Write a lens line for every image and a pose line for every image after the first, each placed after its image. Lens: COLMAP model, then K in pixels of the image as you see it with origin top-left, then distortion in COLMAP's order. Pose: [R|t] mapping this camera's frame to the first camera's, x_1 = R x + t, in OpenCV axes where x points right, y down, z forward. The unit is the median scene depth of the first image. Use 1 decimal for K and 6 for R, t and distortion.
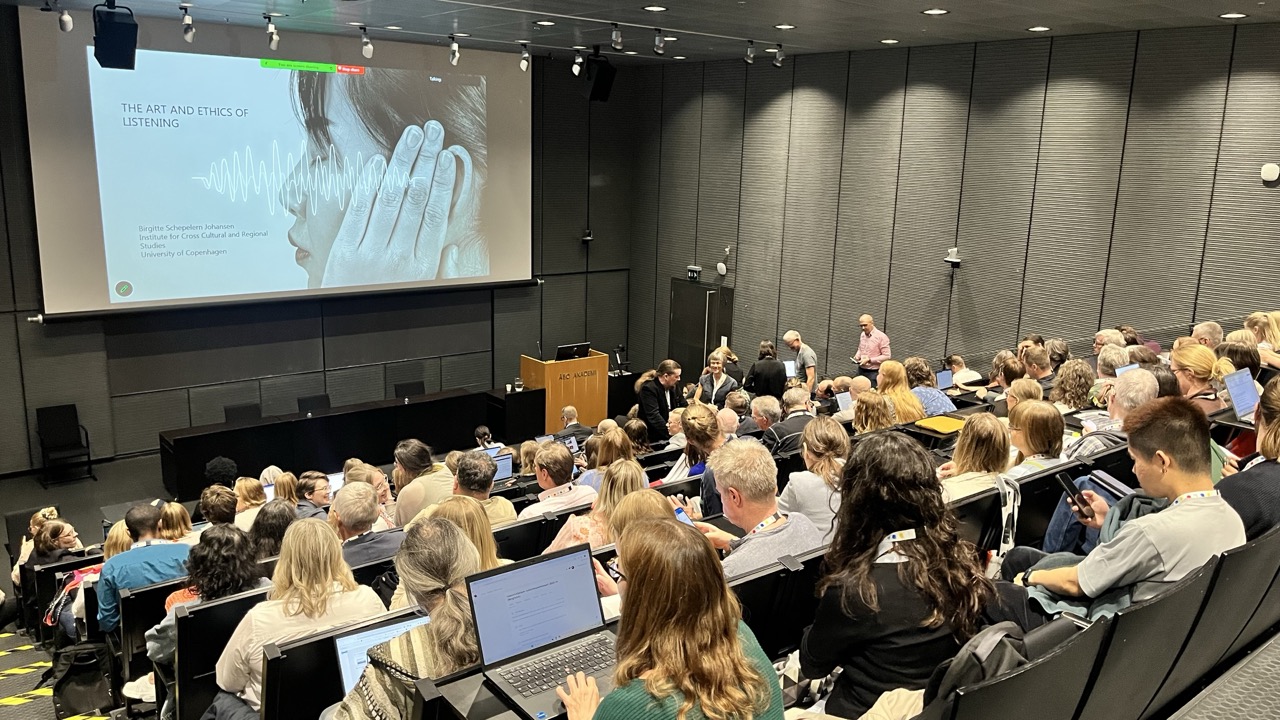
lens RADIAL K [[967.6, 0, 630.6], [0, 967.6, 358.4], [0, 0, 1]] dist [0.053371, -0.068071]
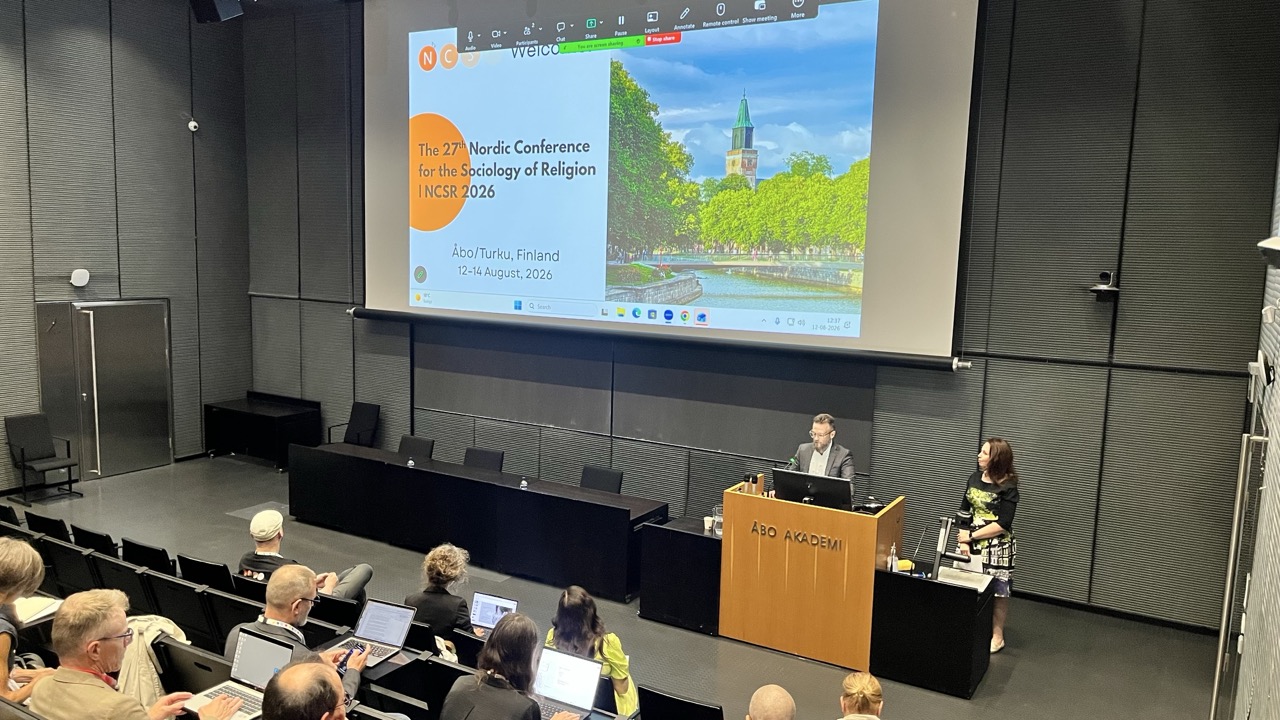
lens RADIAL K [[967.6, 0, 641.5], [0, 967.6, 369.3], [0, 0, 1]] dist [0.053371, -0.068071]
pose [[0.360505, 0.108242, -0.926455, 0.364843], [-0.216962, 0.975732, 0.029574, -0.064125], [0.907173, 0.190344, 0.375241, 0.758986]]
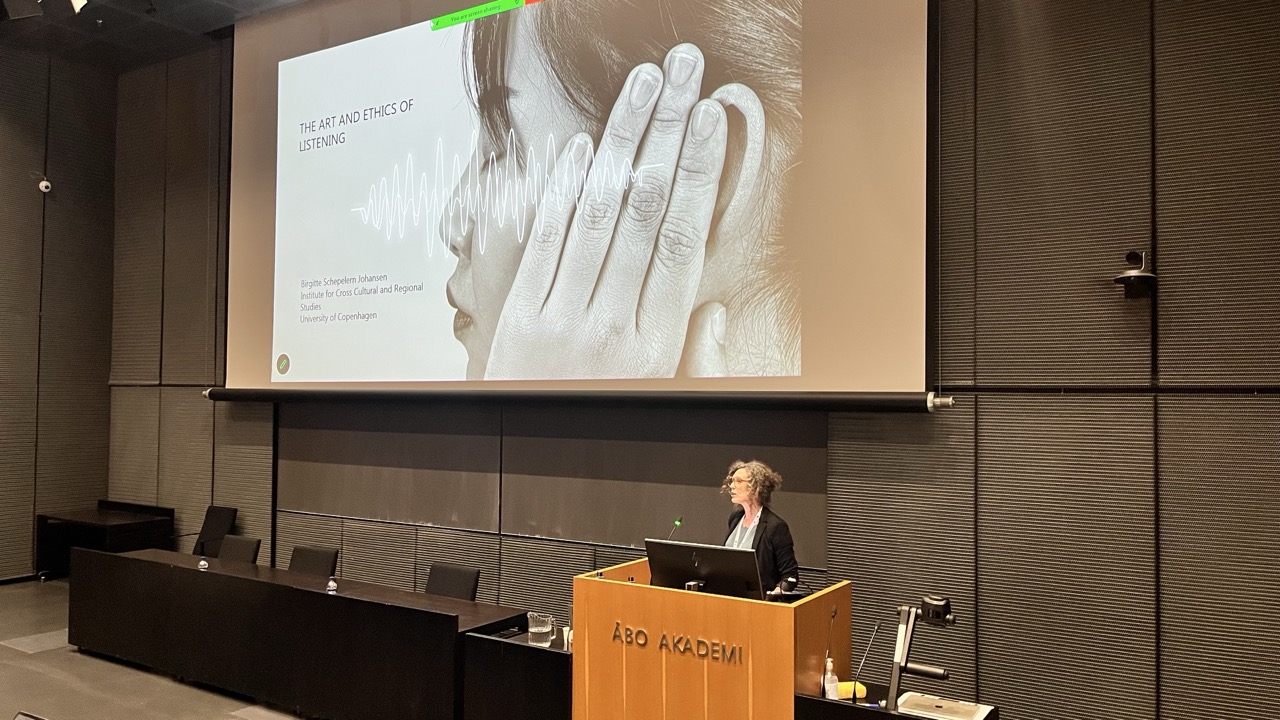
lens RADIAL K [[967.6, 0, 633.4], [0, 967.6, 364.0], [0, 0, 1]] dist [0.053371, -0.068071]
pose [[0.318177, -0.052505, -0.946576, 0.241857], [-0.200999, 0.972030, -0.121480, -0.030479], [0.926479, 0.228913, 0.298724, 0.905286]]
